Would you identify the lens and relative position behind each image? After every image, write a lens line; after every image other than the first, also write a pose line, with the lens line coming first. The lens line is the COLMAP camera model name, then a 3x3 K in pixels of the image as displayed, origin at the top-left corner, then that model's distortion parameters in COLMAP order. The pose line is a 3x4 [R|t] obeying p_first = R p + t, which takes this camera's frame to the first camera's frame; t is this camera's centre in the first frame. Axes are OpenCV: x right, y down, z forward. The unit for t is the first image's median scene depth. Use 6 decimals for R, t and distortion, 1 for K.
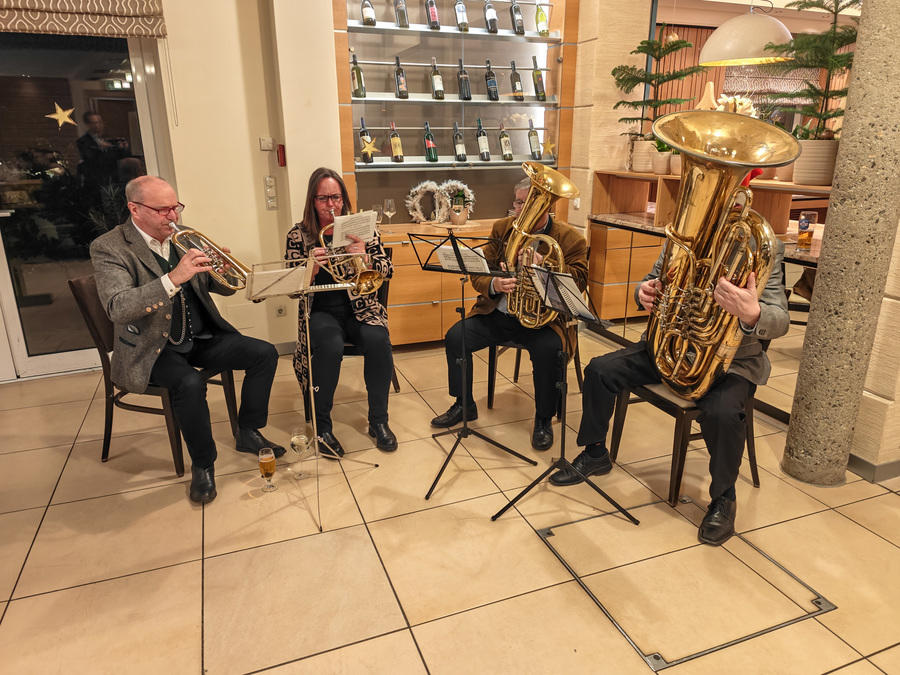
lens RADIAL K [[621.4, 0, 449.6], [0, 621.4, 343.5], [0, 0, 1]] dist [0.016260, -0.008175]
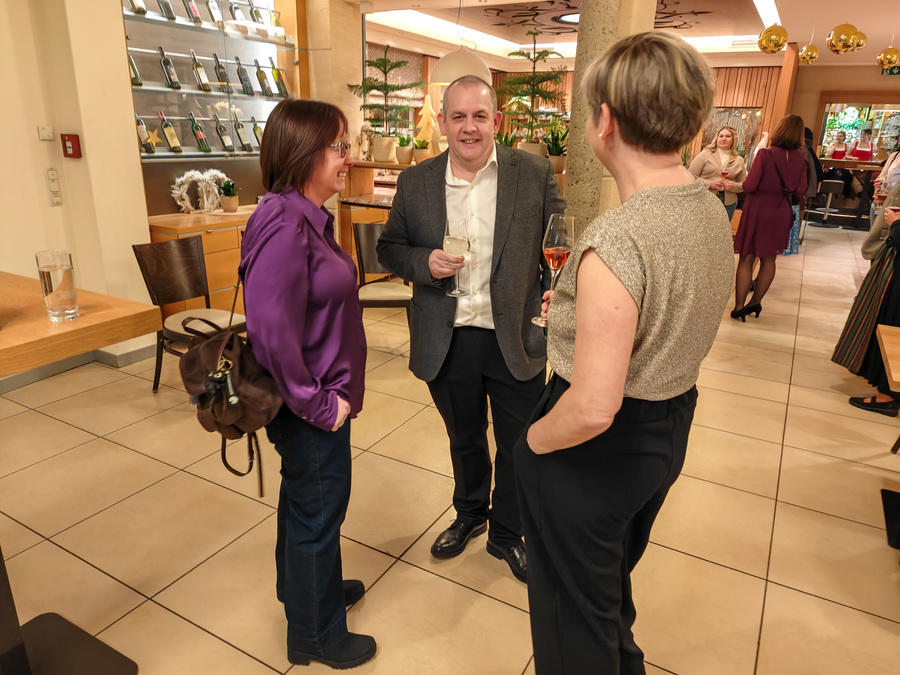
lens RADIAL K [[621.4, 0, 449.6], [0, 621.4, 343.5], [0, 0, 1]] dist [0.016260, -0.008175]
pose [[0.765805, -0.185255, 0.615811, -0.421239], [0.167951, 0.981988, 0.086554, -0.002013], [-0.620753, 0.037143, 0.783126, -0.051204]]
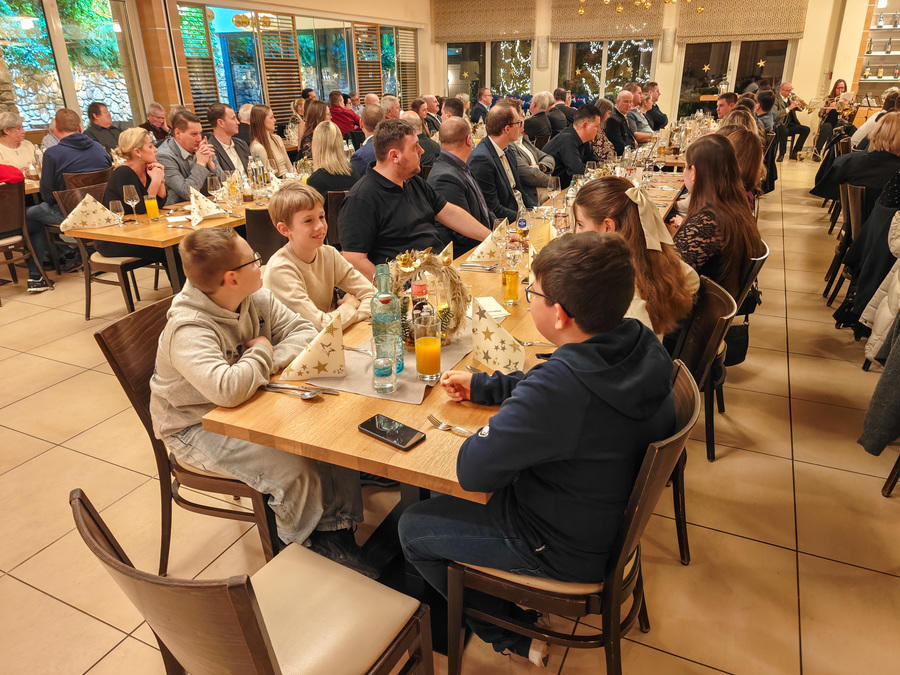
lens RADIAL K [[618.4, 0, 451.7], [0, 618.4, 333.6], [0, 0, 1]] dist [0.058969, -0.071645]
pose [[0.687908, 0.271347, -0.673166, 0.730348], [-0.207810, 0.962291, 0.175530, 0.649613], [0.695412, 0.019143, 0.718357, -2.096895]]
